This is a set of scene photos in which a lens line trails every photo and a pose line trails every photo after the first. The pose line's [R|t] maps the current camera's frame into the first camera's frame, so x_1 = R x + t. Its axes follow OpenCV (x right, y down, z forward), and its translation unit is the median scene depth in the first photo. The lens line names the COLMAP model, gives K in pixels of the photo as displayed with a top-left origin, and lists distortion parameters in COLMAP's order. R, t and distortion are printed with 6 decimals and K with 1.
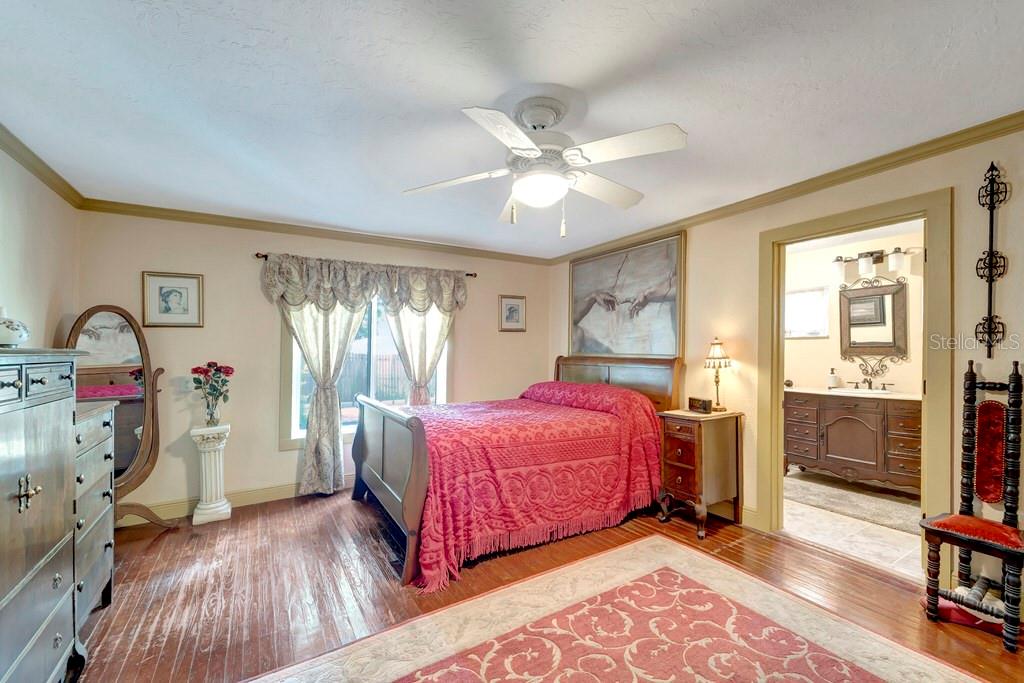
lens RADIAL K [[427.3, 0, 510.7], [0, 427.3, 349.2], [0, 0, 1]] dist [0.000507, 0.001030]
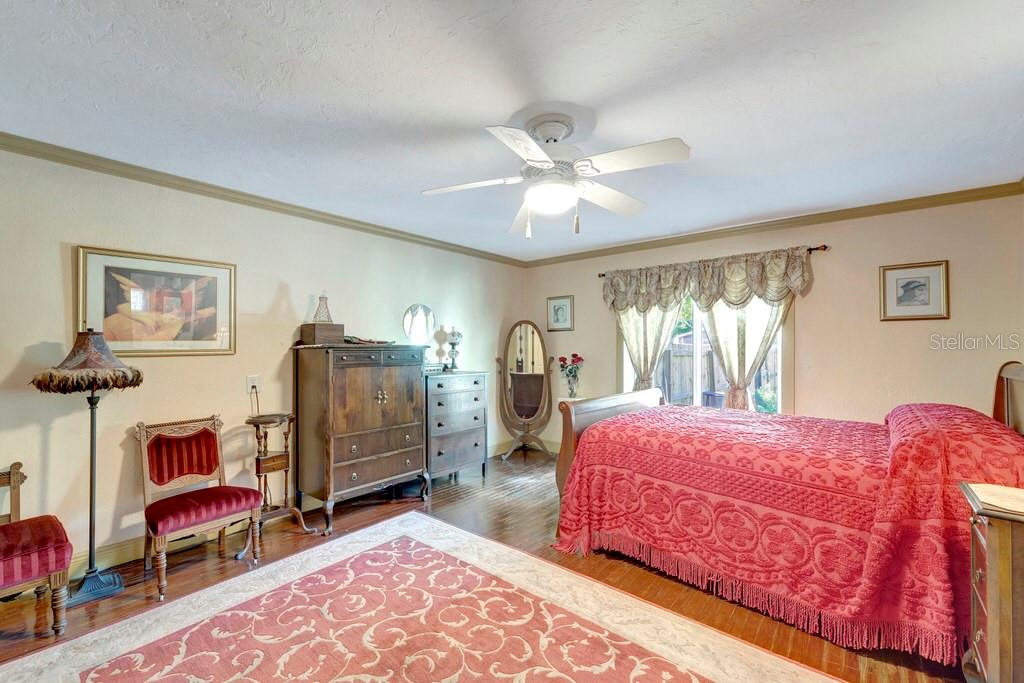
lens RADIAL K [[427.3, 0, 509.3], [0, 427.3, 341.3], [0, 0, 1]] dist [0.000507, 0.001030]
pose [[0.297176, -0.003764, -0.954815, 0.590909], [-0.006924, 0.999957, -0.006097, -0.002864], [0.954797, 0.008423, 0.297138, 0.329453]]
